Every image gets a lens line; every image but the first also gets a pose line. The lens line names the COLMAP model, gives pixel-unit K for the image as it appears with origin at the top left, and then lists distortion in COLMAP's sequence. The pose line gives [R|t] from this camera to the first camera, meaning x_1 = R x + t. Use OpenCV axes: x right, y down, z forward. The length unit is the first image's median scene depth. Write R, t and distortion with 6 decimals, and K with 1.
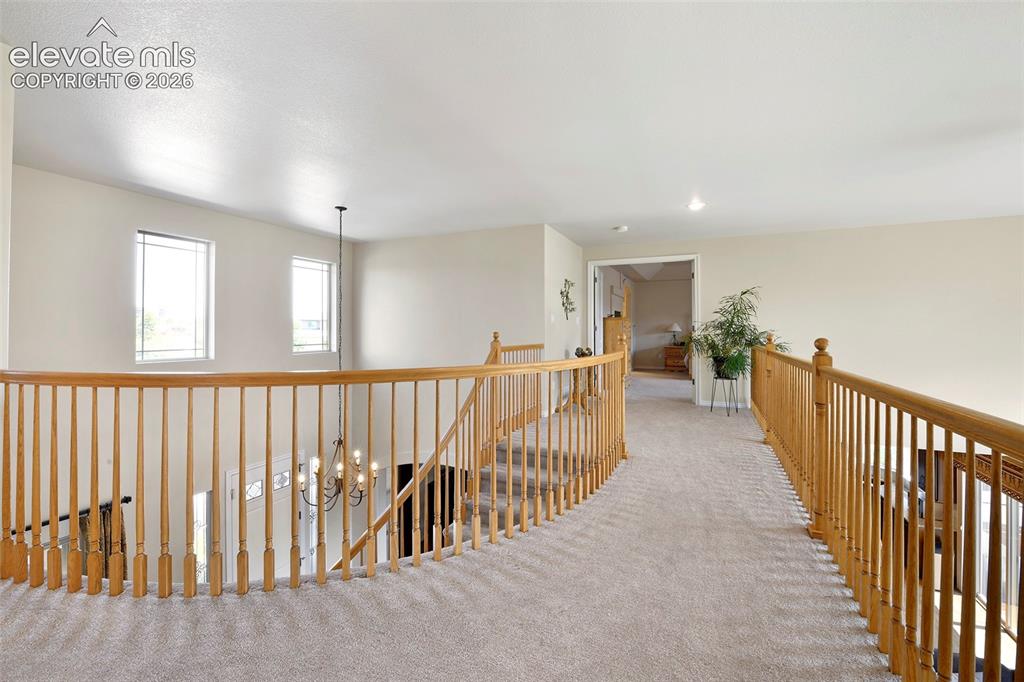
lens RADIAL K [[419.8, 0, 511.2], [0, 419.8, 336.7], [0, 0, 1]] dist [-0.003330, 0.000034]
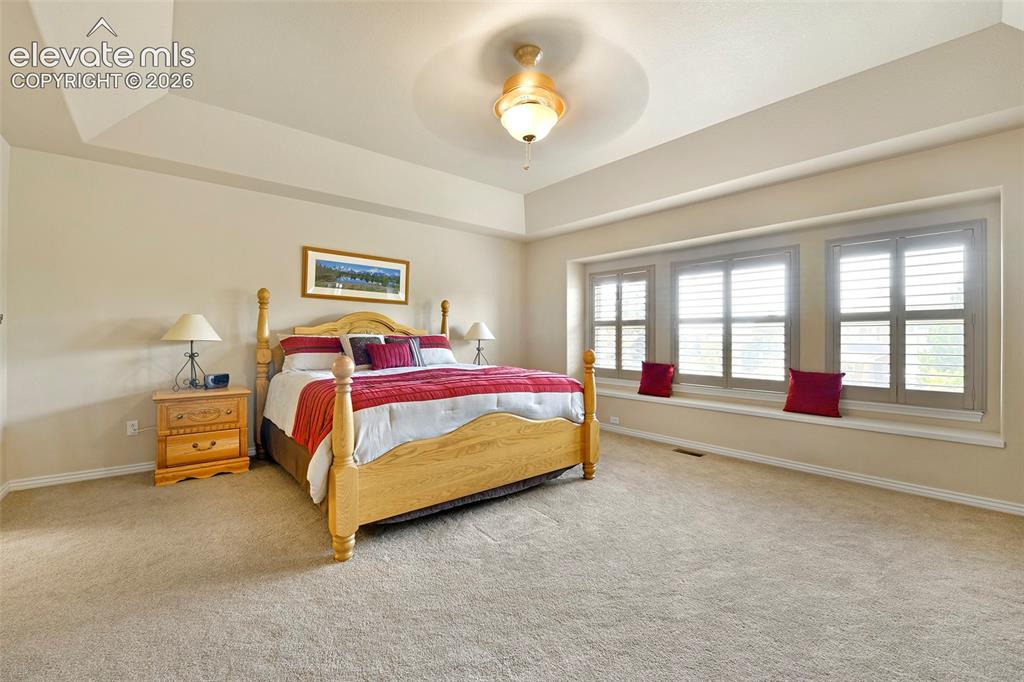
lens RADIAL K [[419.8, 0, 512.3], [0, 419.8, 336.3], [0, 0, 1]] dist [-0.003330, 0.000034]
pose [[0.402849, 0.003113, 0.915261, 0.203508], [-0.001355, 0.999995, -0.002805, -0.016189], [-0.915266, -0.000110, 0.402851, 0.663609]]
